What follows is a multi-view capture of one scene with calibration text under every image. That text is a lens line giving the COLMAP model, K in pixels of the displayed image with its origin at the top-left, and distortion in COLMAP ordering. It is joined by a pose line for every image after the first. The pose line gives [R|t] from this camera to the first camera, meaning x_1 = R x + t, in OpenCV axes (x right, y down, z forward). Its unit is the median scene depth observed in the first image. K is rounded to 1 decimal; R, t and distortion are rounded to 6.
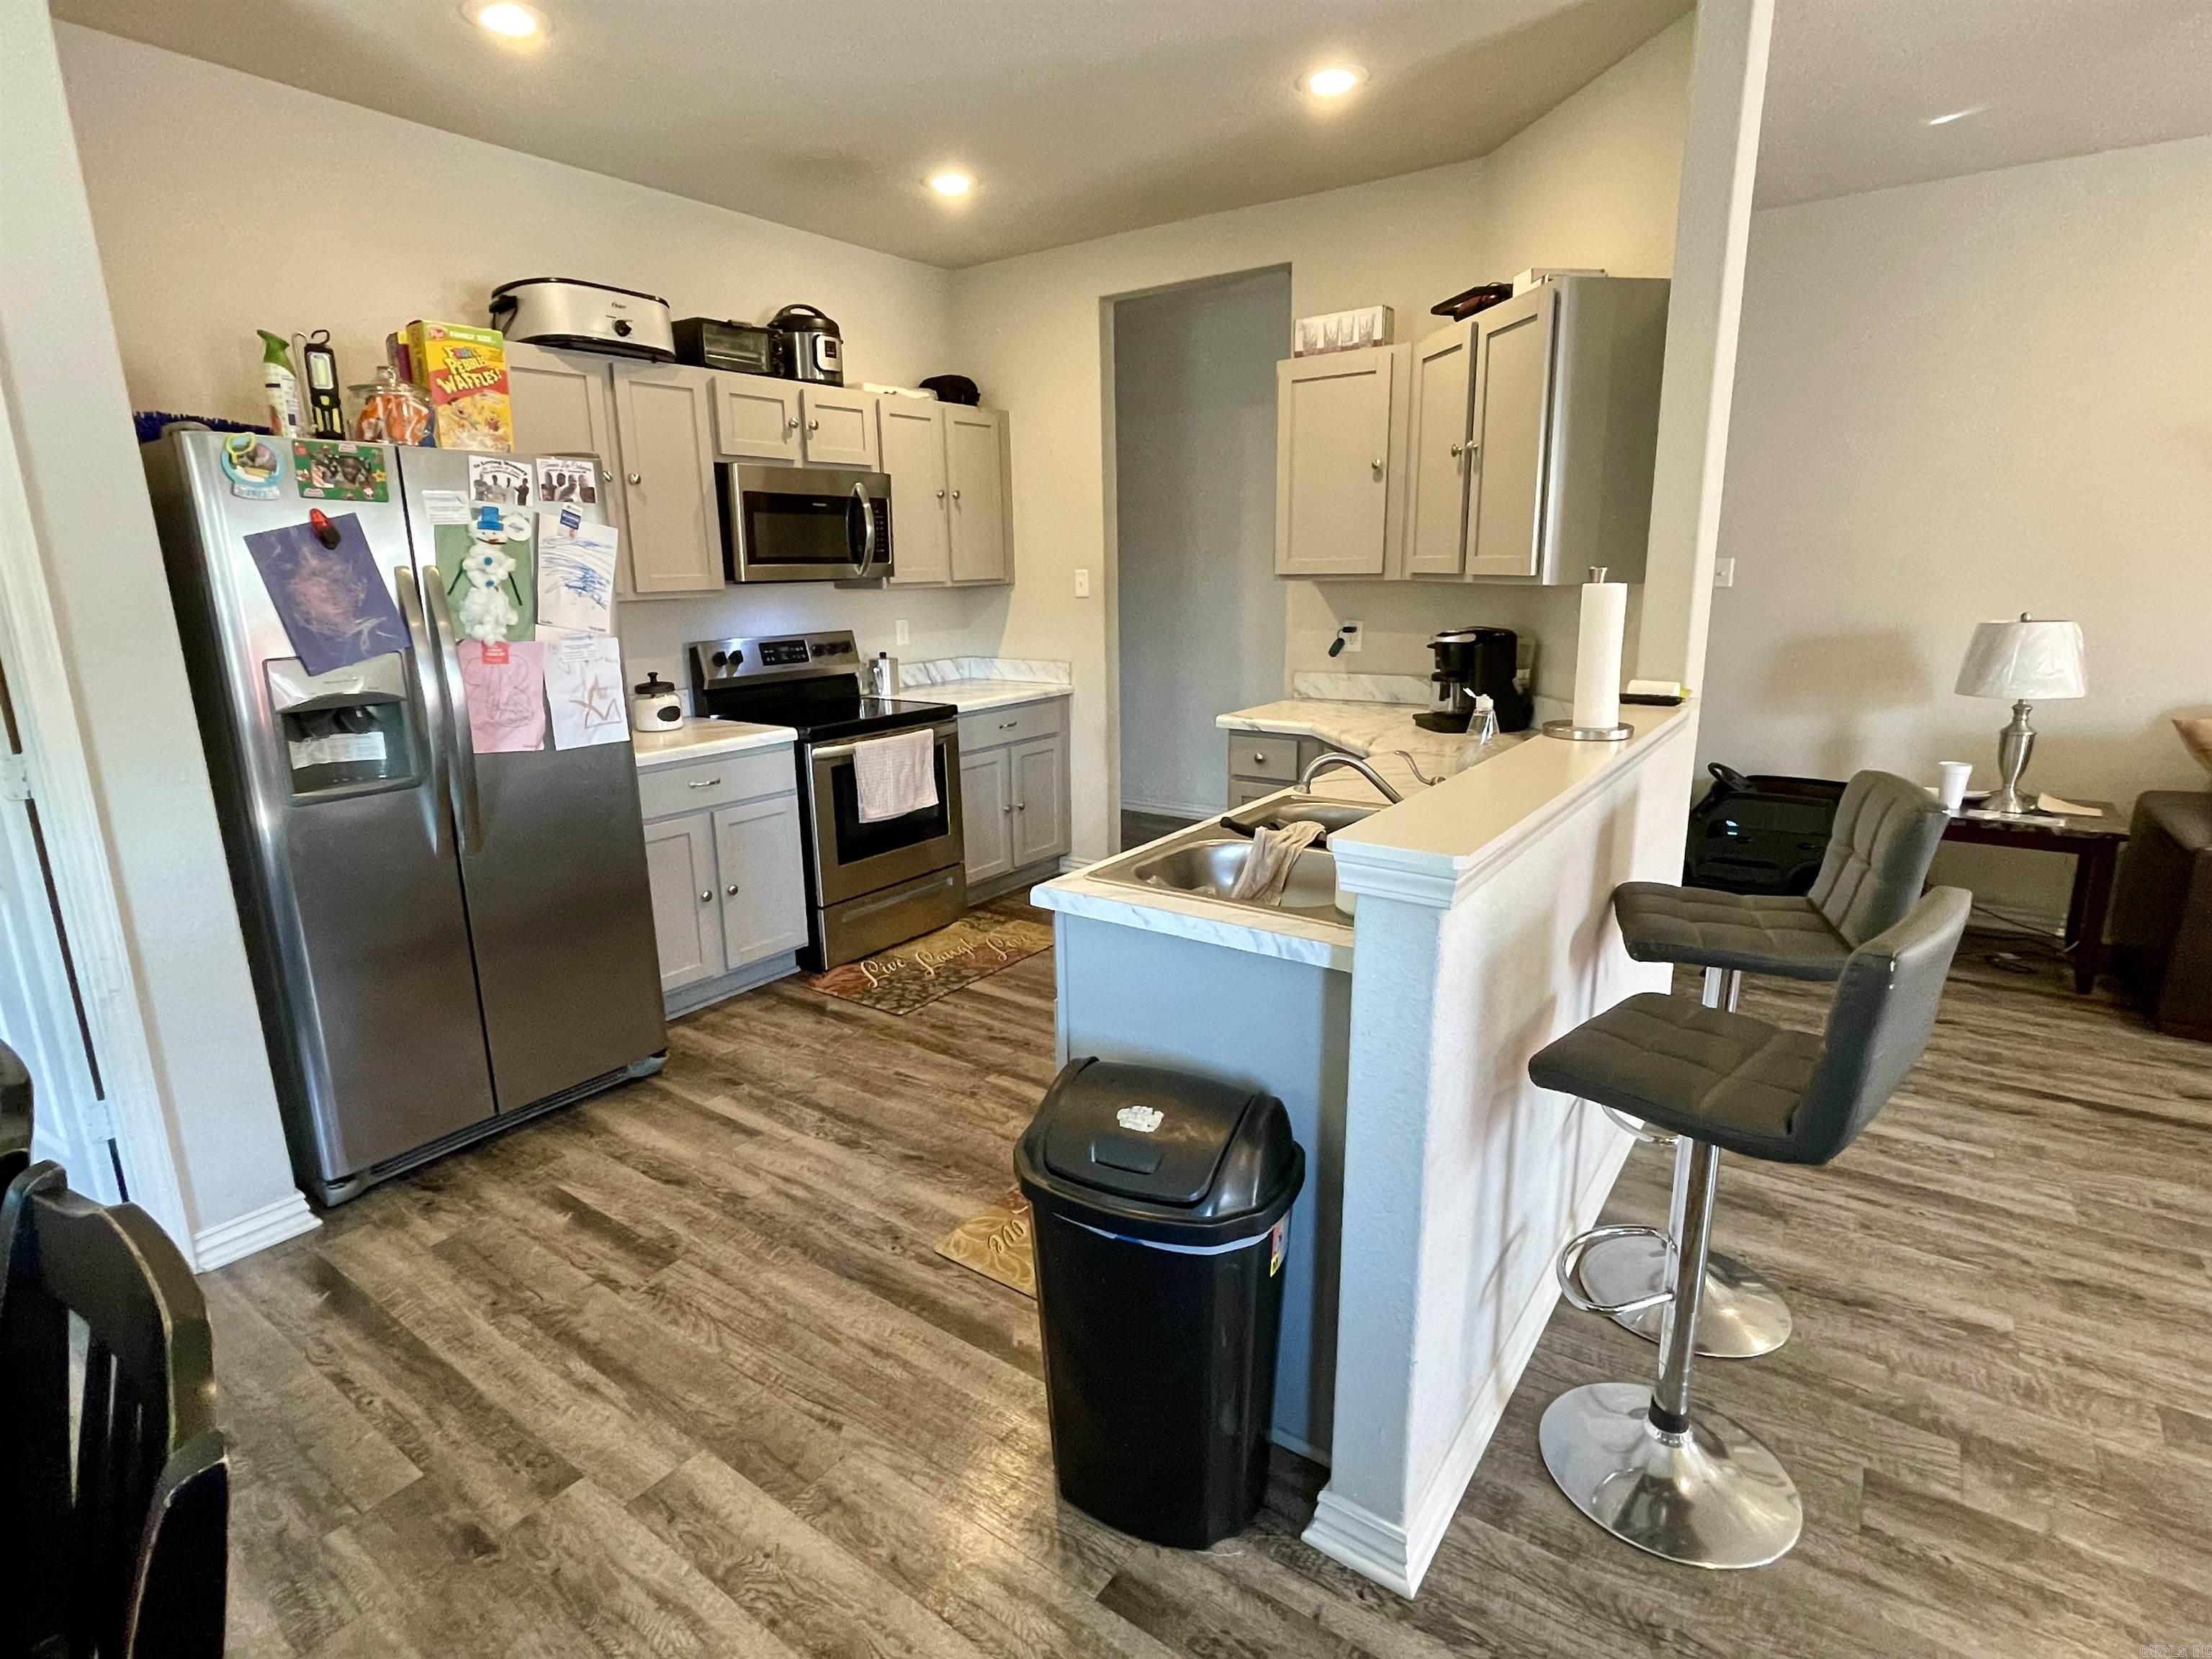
lens RADIAL K [[1114.0, 0, 1091.5], [0, 1114.0, 820.1], [0, 0, 1]] dist [-0.003965, 0.002766]
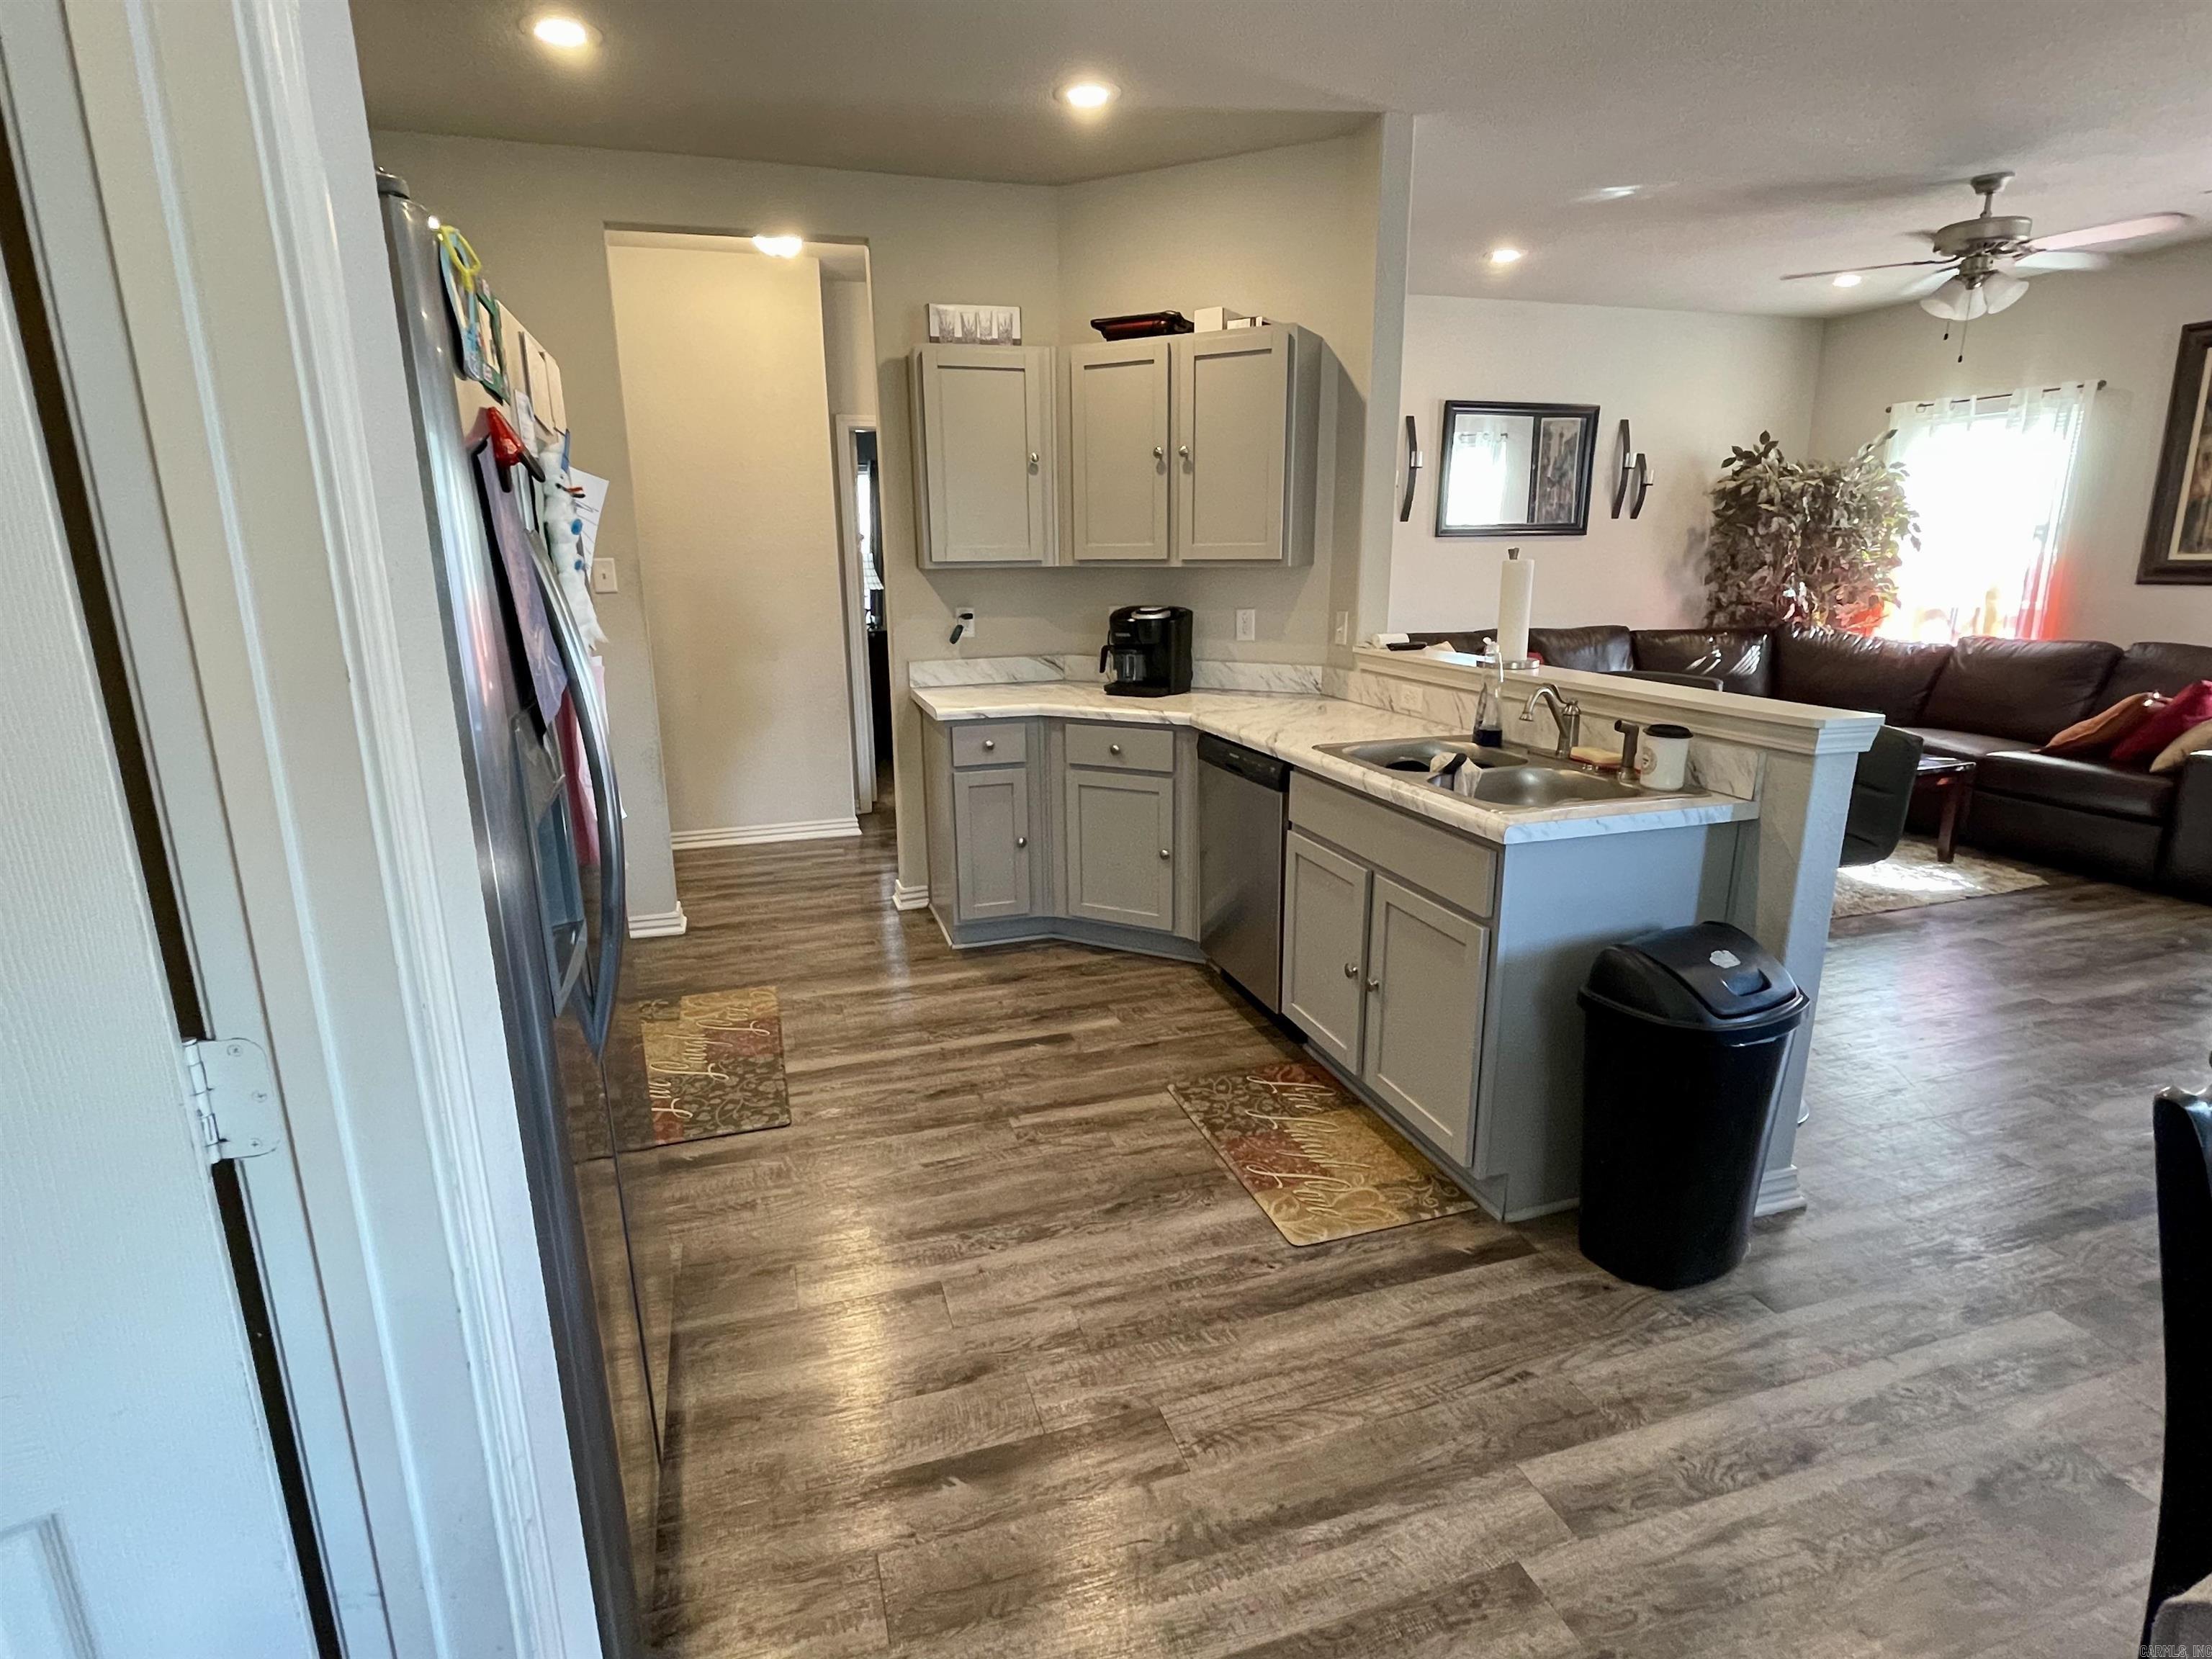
lens RADIAL K [[1114.0, 0, 1101.5], [0, 1114.0, 822.1], [0, 0, 1]] dist [-0.003965, 0.002766]
pose [[0.597085, -0.182185, 0.781216, -0.705035], [0.181754, 0.979267, 0.089456, -0.071807], [-0.781316, 0.088576, 0.617818, 0.375597]]
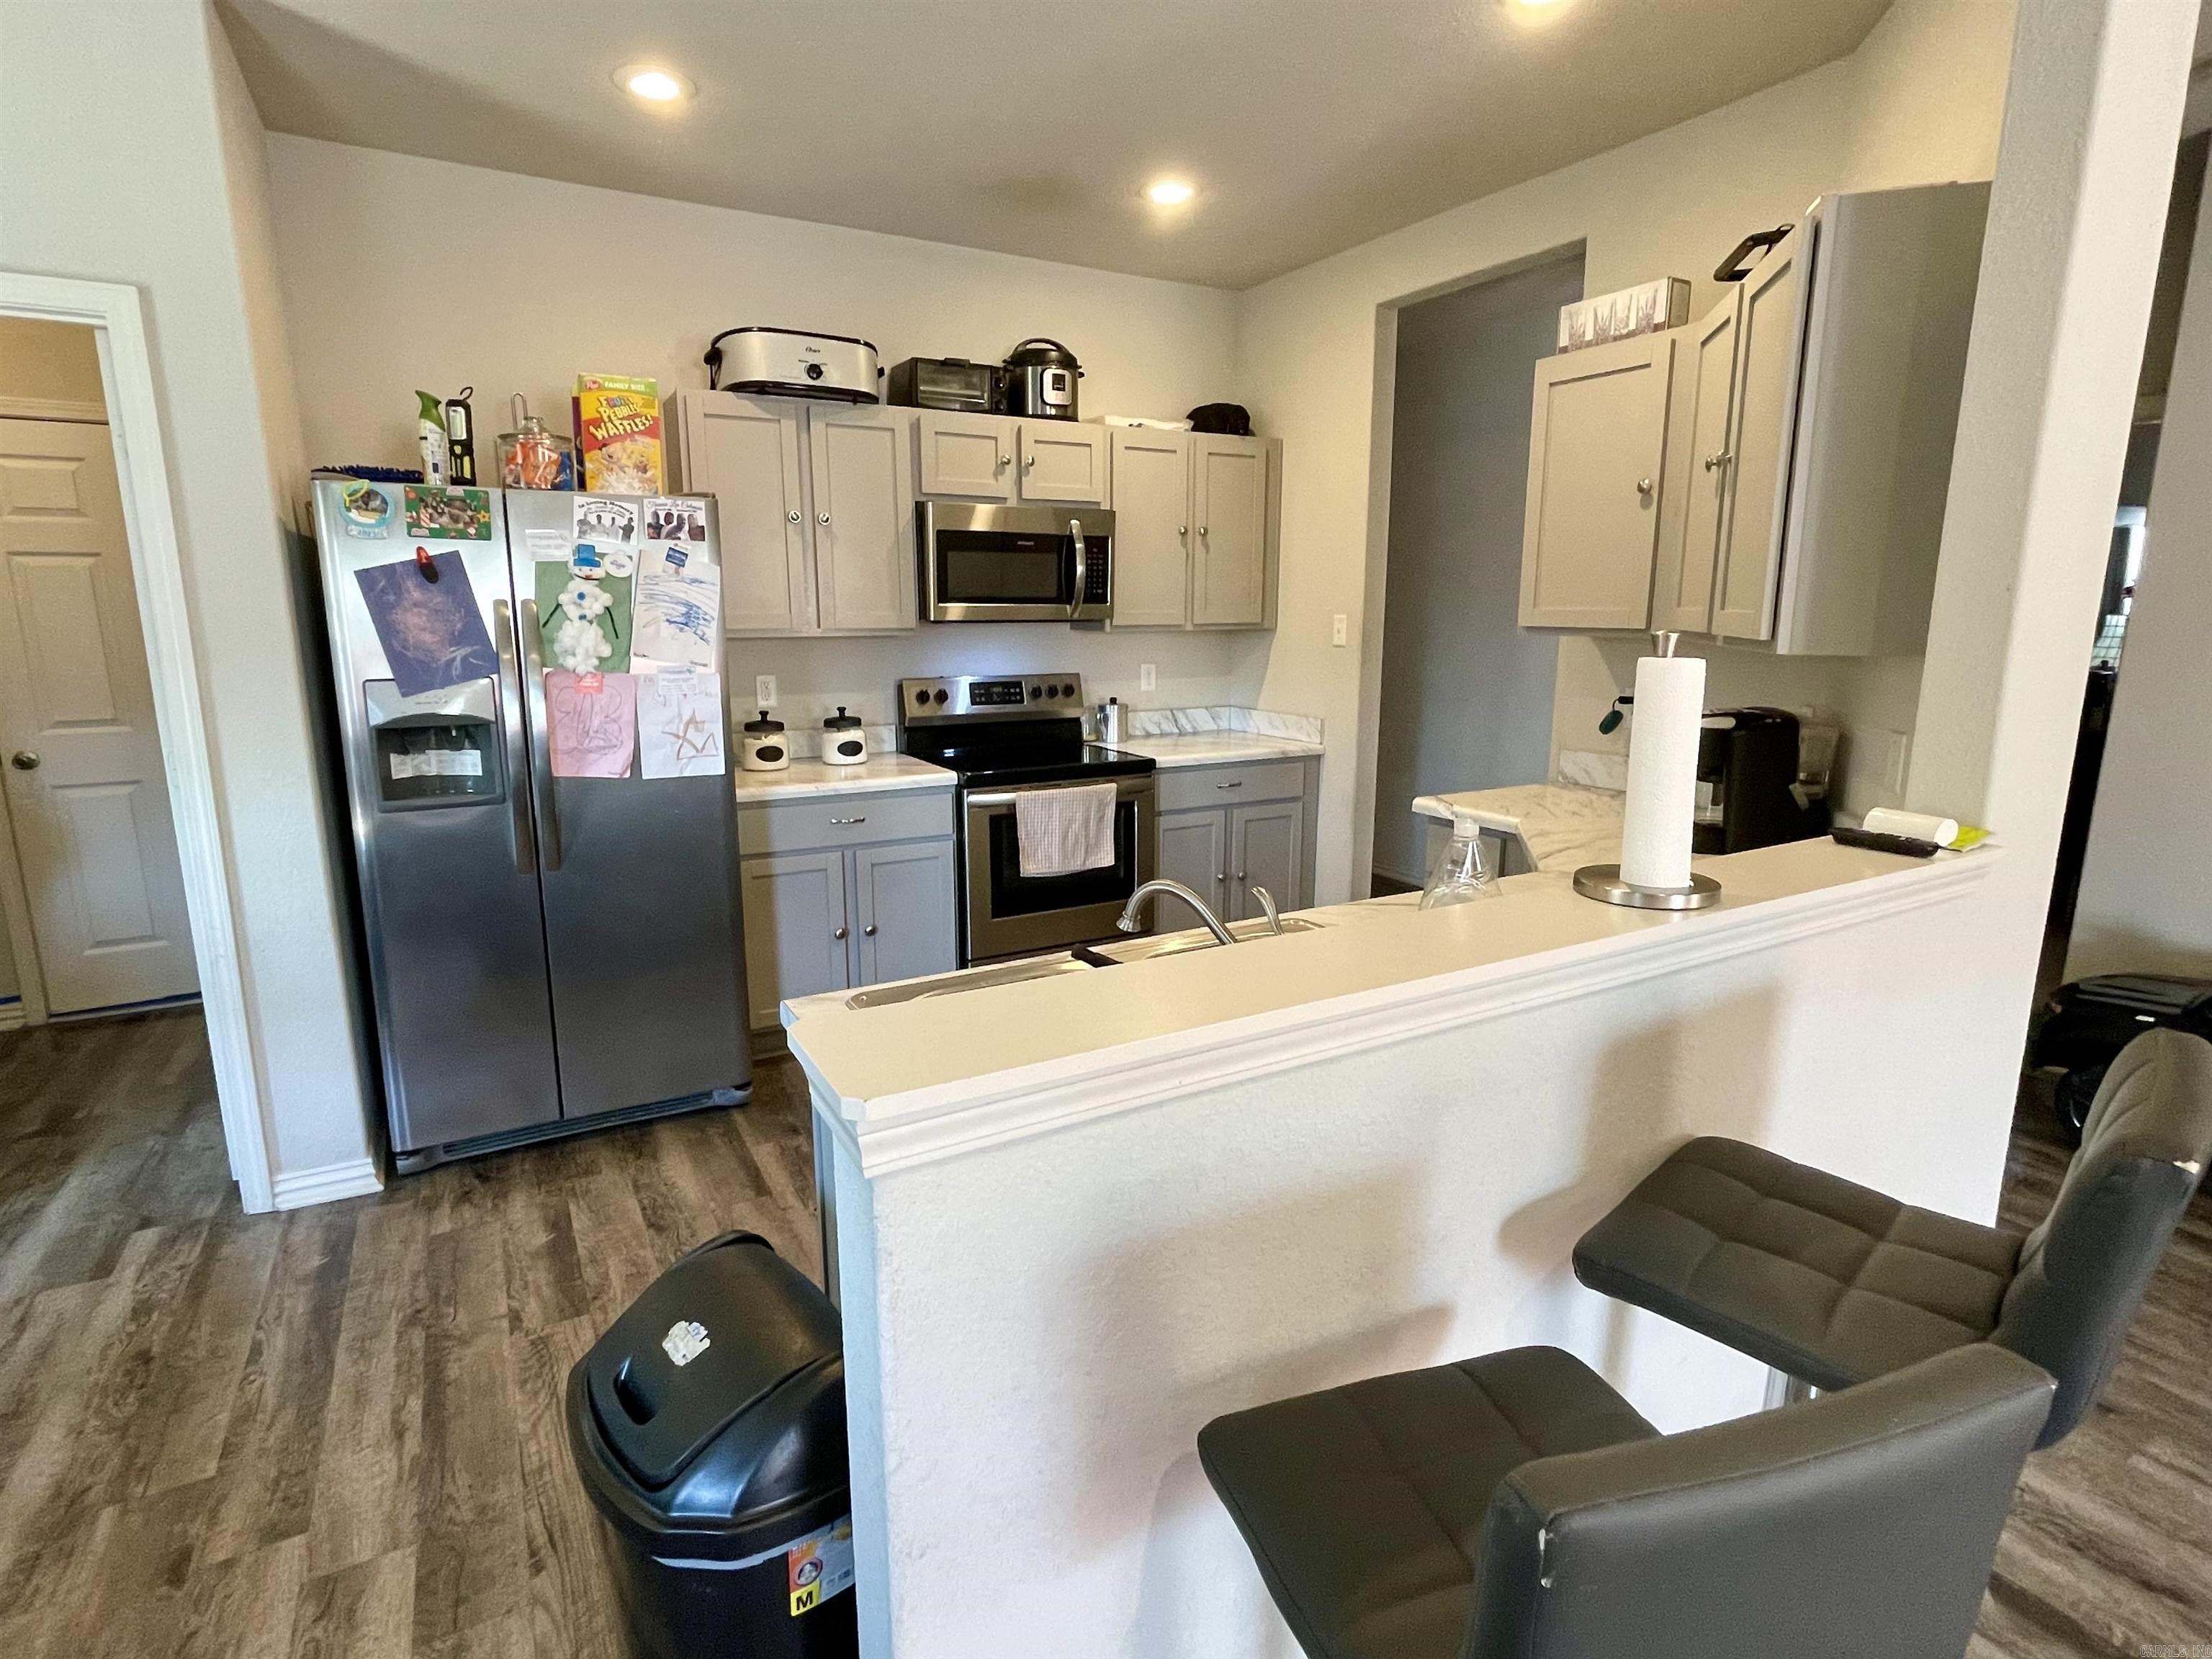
lens RADIAL K [[1114.0, 0, 1098.5], [0, 1114.0, 821.8], [0, 0, 1]] dist [-0.003965, 0.002766]
pose [[0.910531, 0.096014, -0.402137, 0.286554], [-0.109093, 0.993984, -0.009690, -0.052645], [0.398788, 0.052694, 0.915528, 0.201012]]
